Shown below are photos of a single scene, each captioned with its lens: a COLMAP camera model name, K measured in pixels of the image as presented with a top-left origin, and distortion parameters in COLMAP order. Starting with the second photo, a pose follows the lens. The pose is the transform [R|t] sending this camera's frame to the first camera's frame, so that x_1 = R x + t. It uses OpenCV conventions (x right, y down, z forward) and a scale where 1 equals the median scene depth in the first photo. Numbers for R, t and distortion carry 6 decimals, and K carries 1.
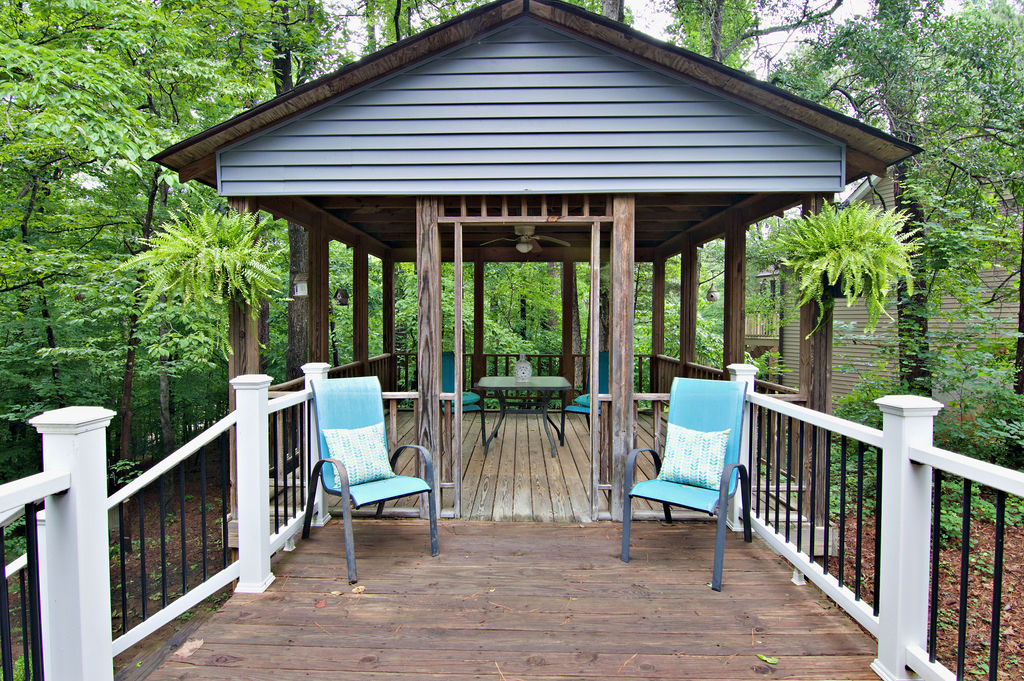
lens RADIAL K [[500.8, 0, 510.0], [0, 500.8, 341.7], [0, 0, 1]] dist [-0.019300, -0.003441]
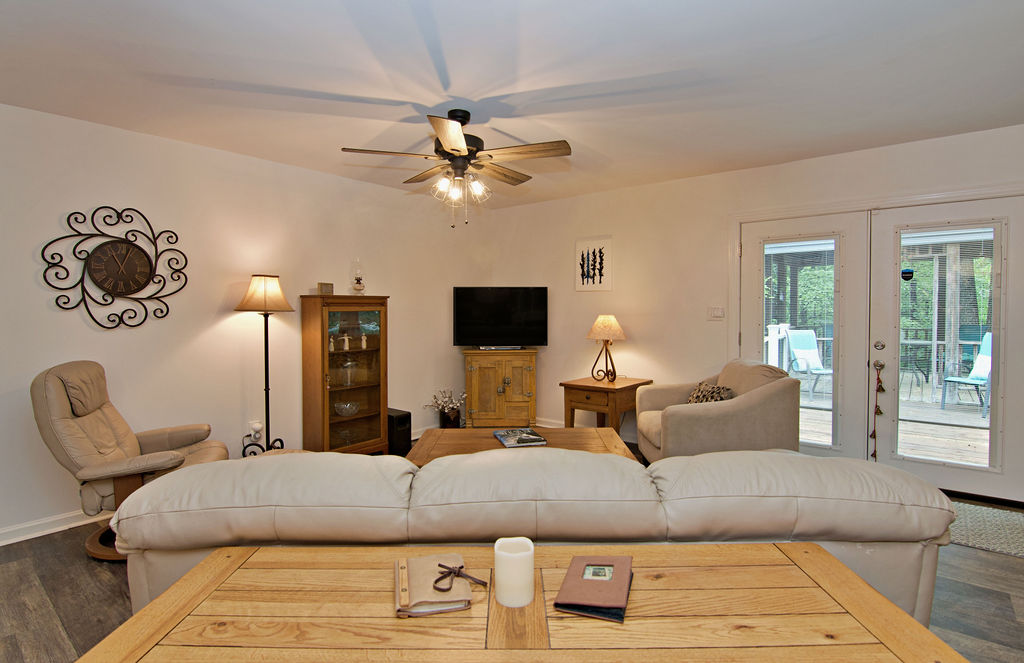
lens RADIAL K [[506.8, 0, 514.0], [0, 506.8, 327.5], [0, 0, 1]] dist [-0.019577, -0.003420]
pose [[0.788832, 0.015567, -0.614412, 0.066593], [-0.011696, 0.999878, 0.010317, 0.053178], [0.614498, -0.000953, 0.788918, -1.671504]]
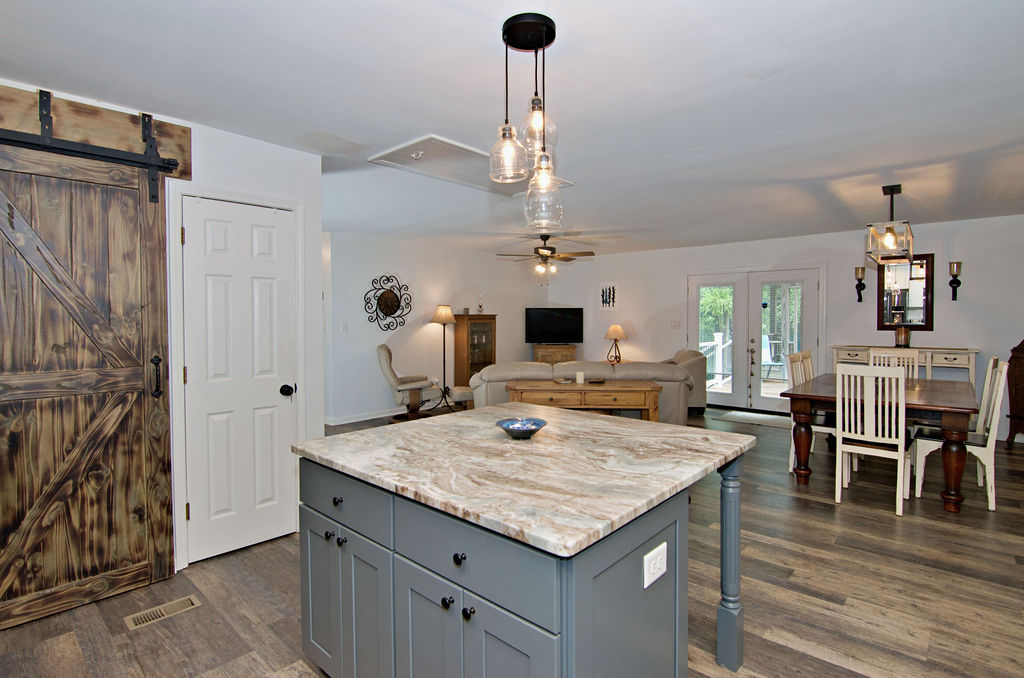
lens RADIAL K [[500.8, 0, 517.0], [0, 500.8, 333.3], [0, 0, 1]] dist [-0.019300, -0.003441]
pose [[0.753781, 0.014364, -0.656969, 0.650379], [-0.015084, 0.999876, 0.004555, 0.067150], [0.656953, 0.006476, 0.753904, -2.571474]]
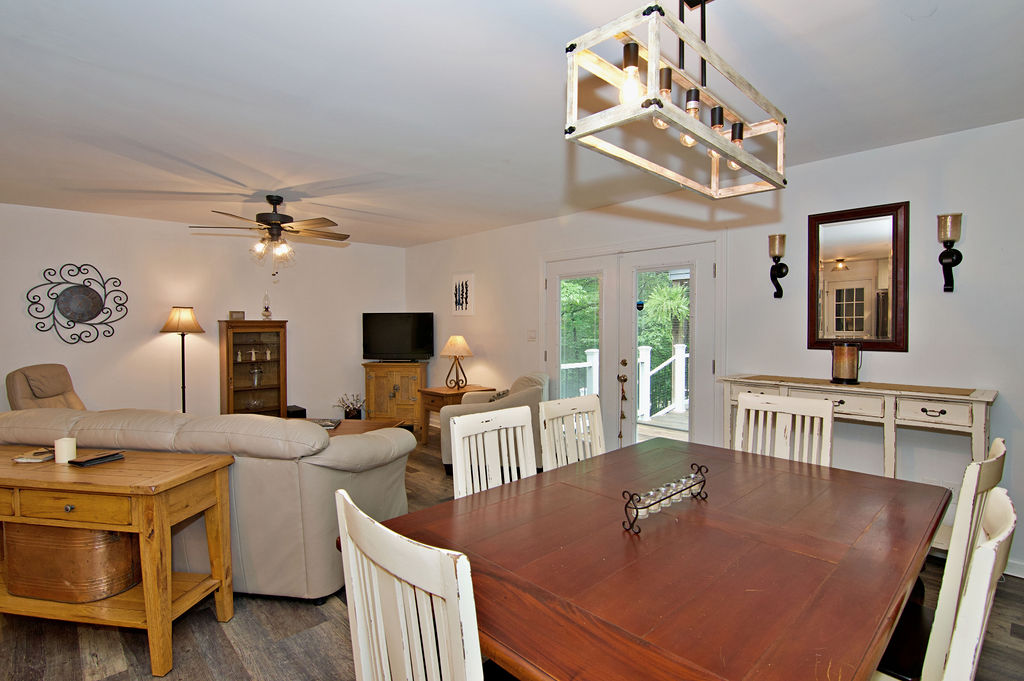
lens RADIAL K [[500.8, 0, 507.8], [0, 500.8, 341.3], [0, 0, 1]] dist [-0.019300, -0.003441]
pose [[0.693263, 0.018837, -0.720439, 0.752838], [-0.019213, 0.999786, 0.007653, 0.033276], [0.720429, 0.008536, 0.693477, -1.483527]]
